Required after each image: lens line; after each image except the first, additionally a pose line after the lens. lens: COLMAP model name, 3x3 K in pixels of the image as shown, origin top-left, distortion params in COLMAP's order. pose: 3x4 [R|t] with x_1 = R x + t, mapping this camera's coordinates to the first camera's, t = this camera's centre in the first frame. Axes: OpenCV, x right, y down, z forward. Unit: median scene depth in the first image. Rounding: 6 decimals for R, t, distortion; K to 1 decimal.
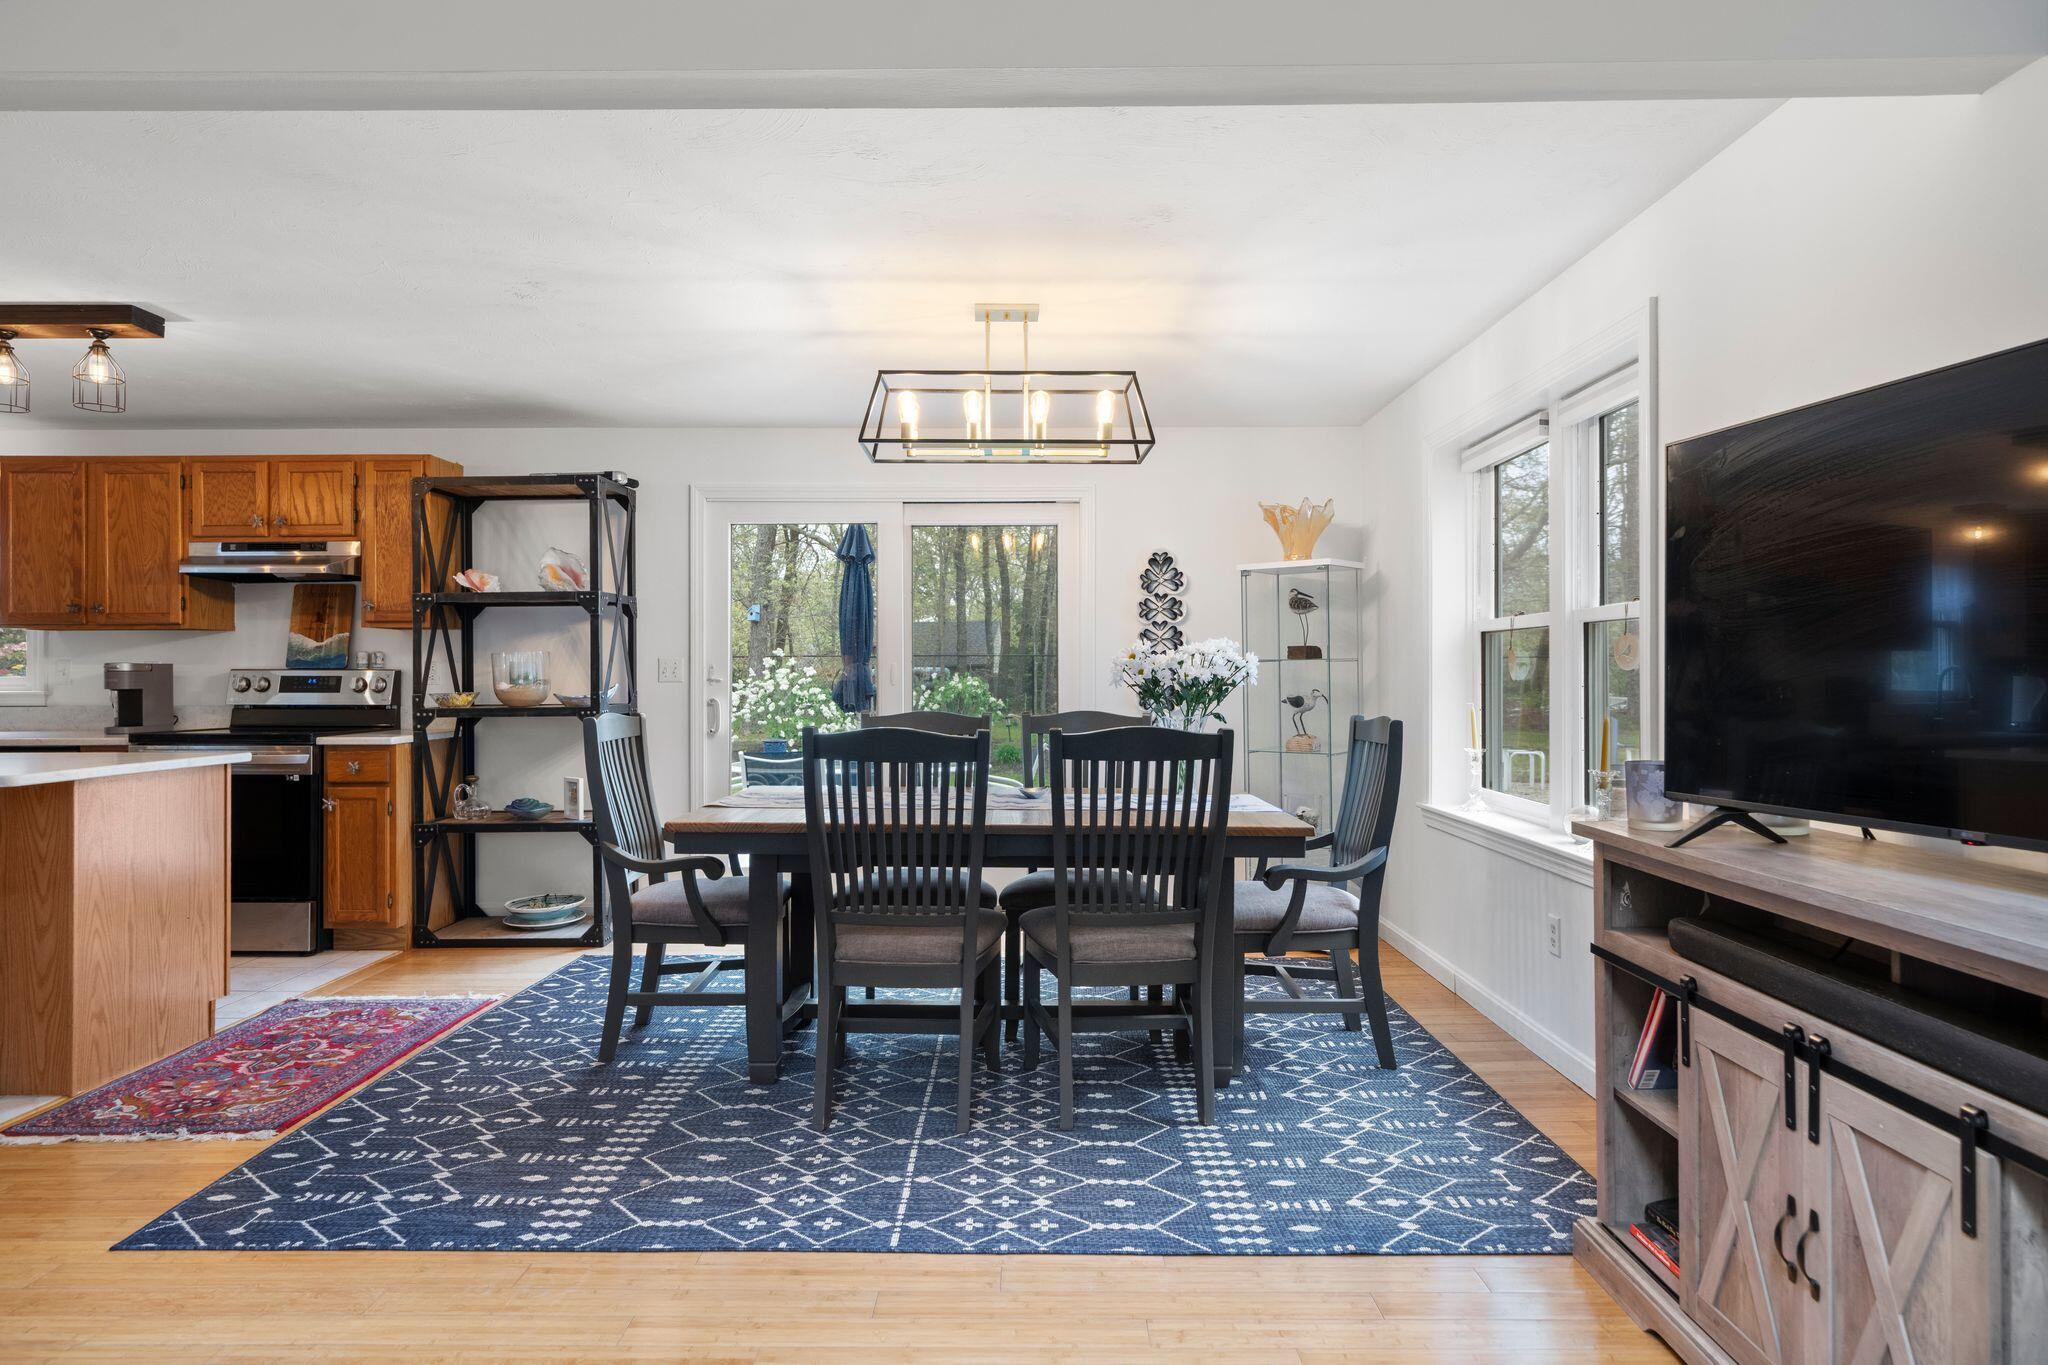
lens RADIAL K [[1152.6, 0, 1029.1], [0, 1152.6, 674.0], [0, 0, 1]] dist [-0.002557, 0.000705]
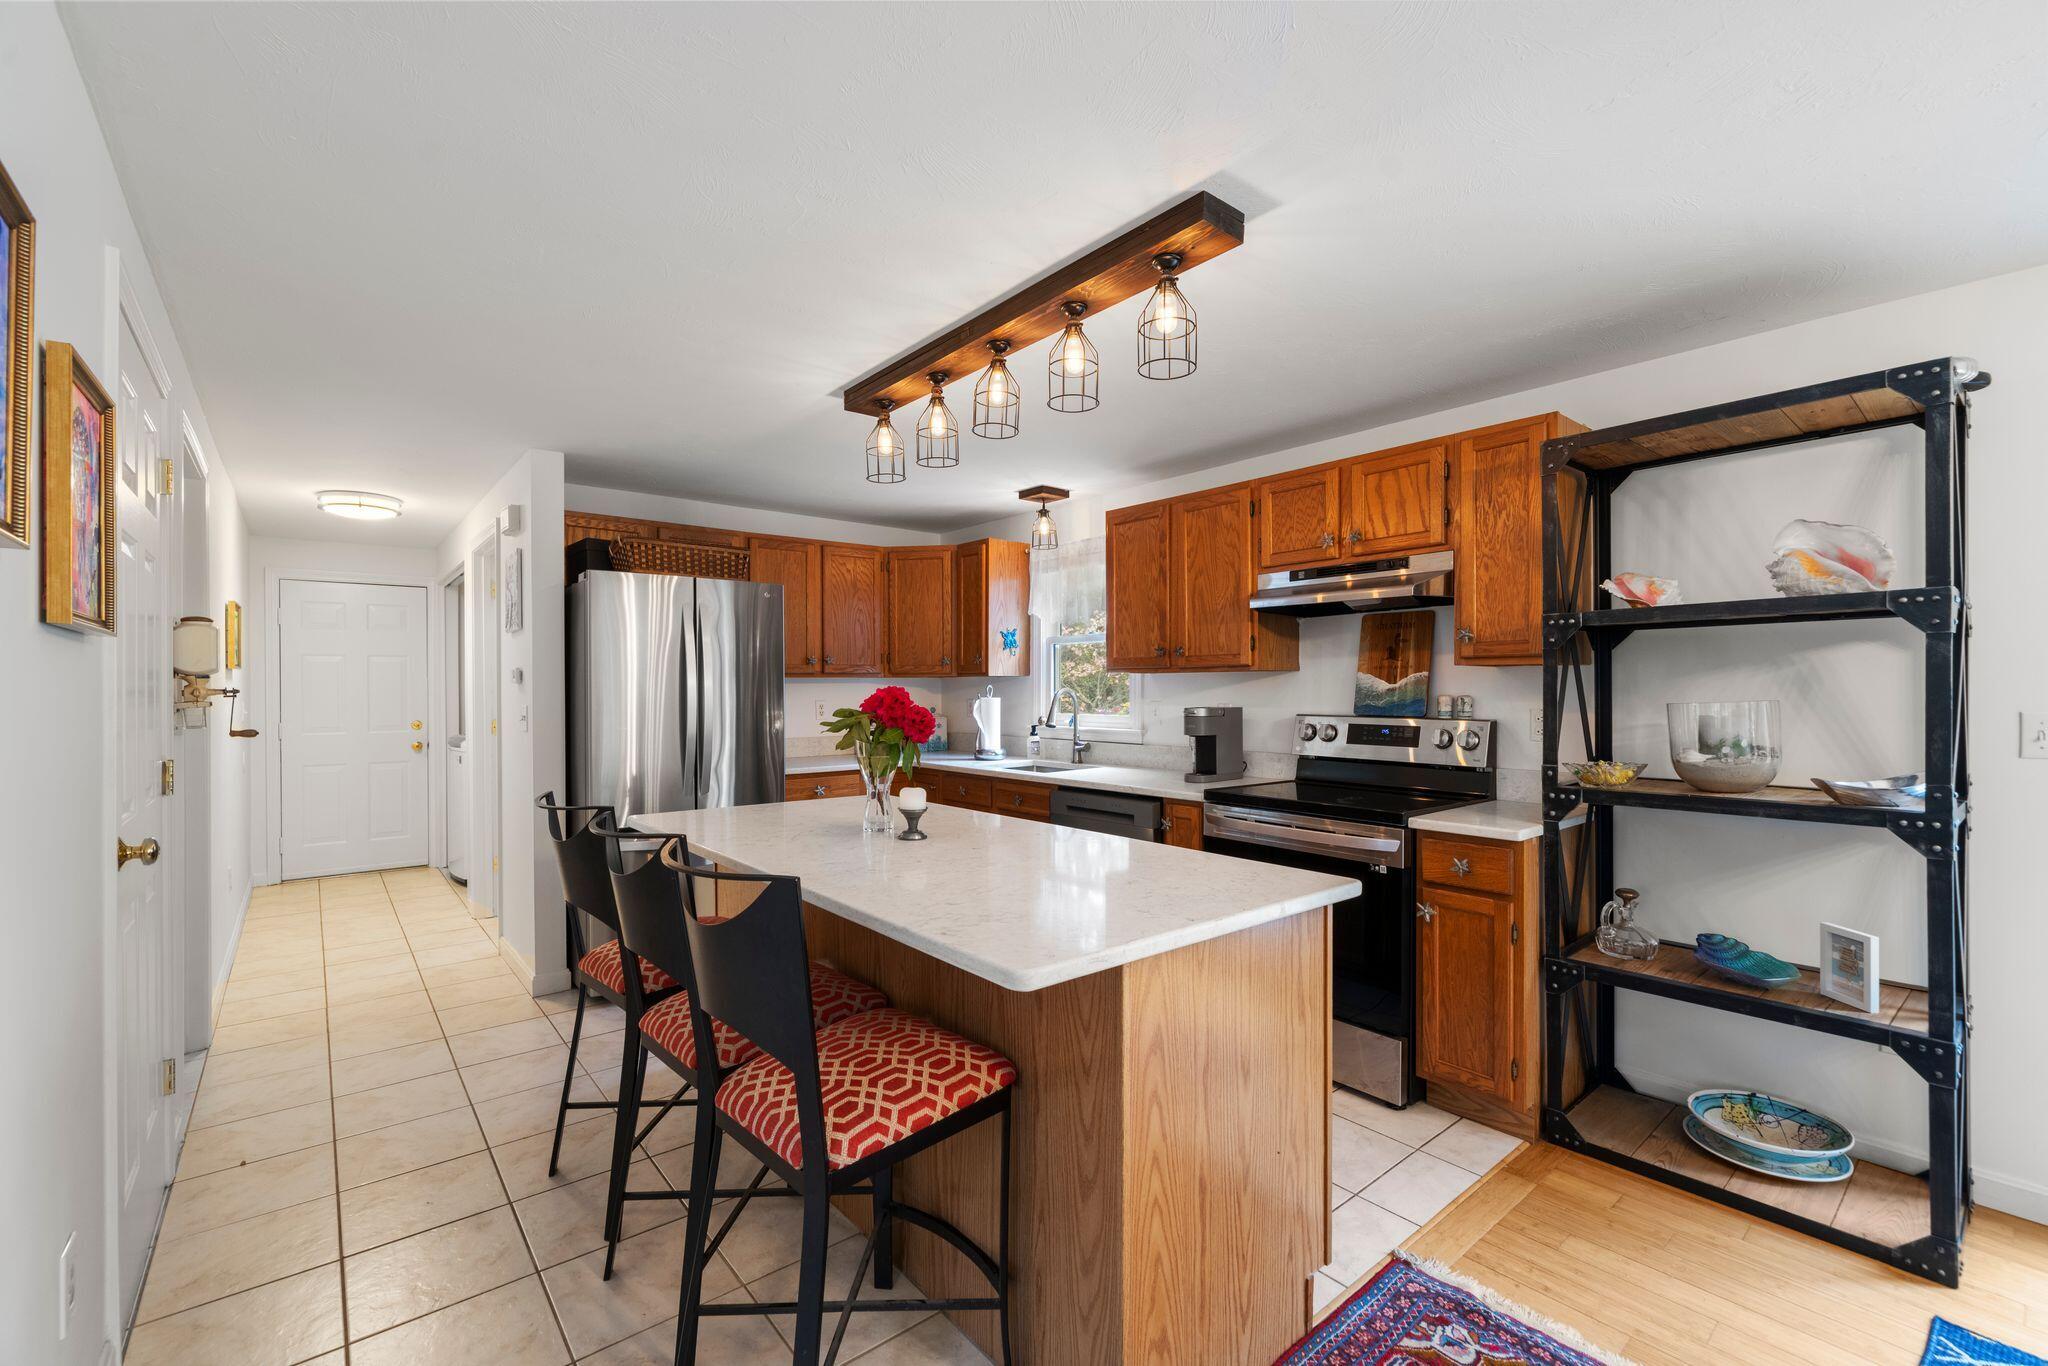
lens RADIAL K [[866.5, 0, 1026.4], [0, 866.5, 690.2], [0, 0, 1]] dist [0.003072, 0.000096]
pose [[0.644593, 0.002810, -0.764521, -0.334925], [0.001905, 0.999984, 0.005281, -0.028639], [0.764523, -0.004861, 0.644578, 0.433014]]
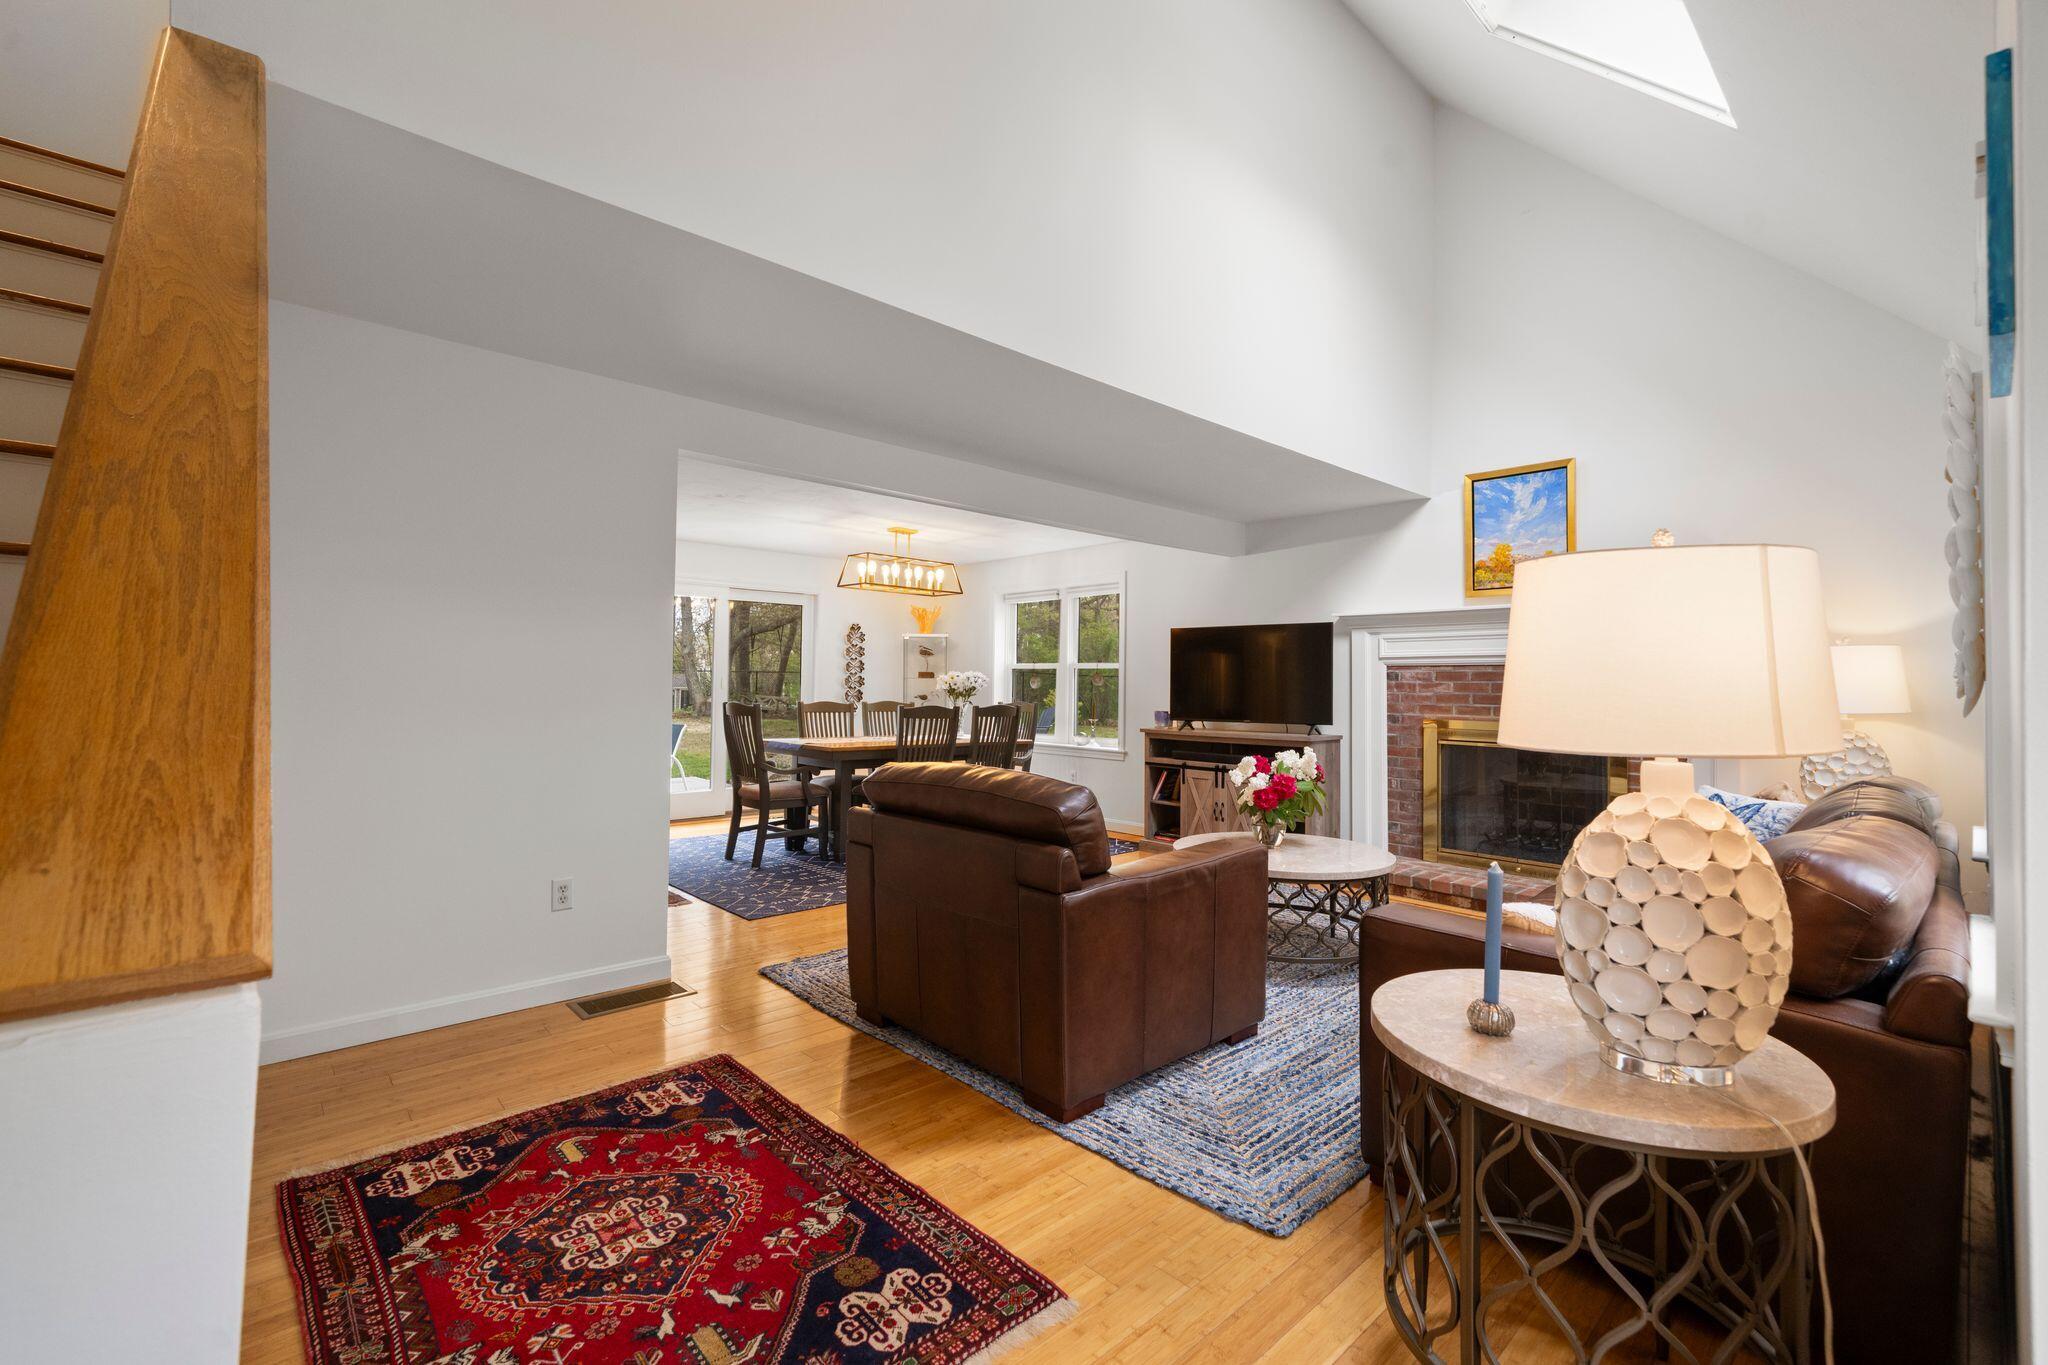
lens RADIAL K [[866.5, 0, 1027.9], [0, 866.5, 673.2], [0, 0, 1]] dist [0.003072, 0.000096]
pose [[0.727982, 0.016777, 0.685391, -0.753725], [-0.011307, 0.999858, -0.012465, -0.003548], [-0.685503, 0.001324, 0.728068, -0.334259]]
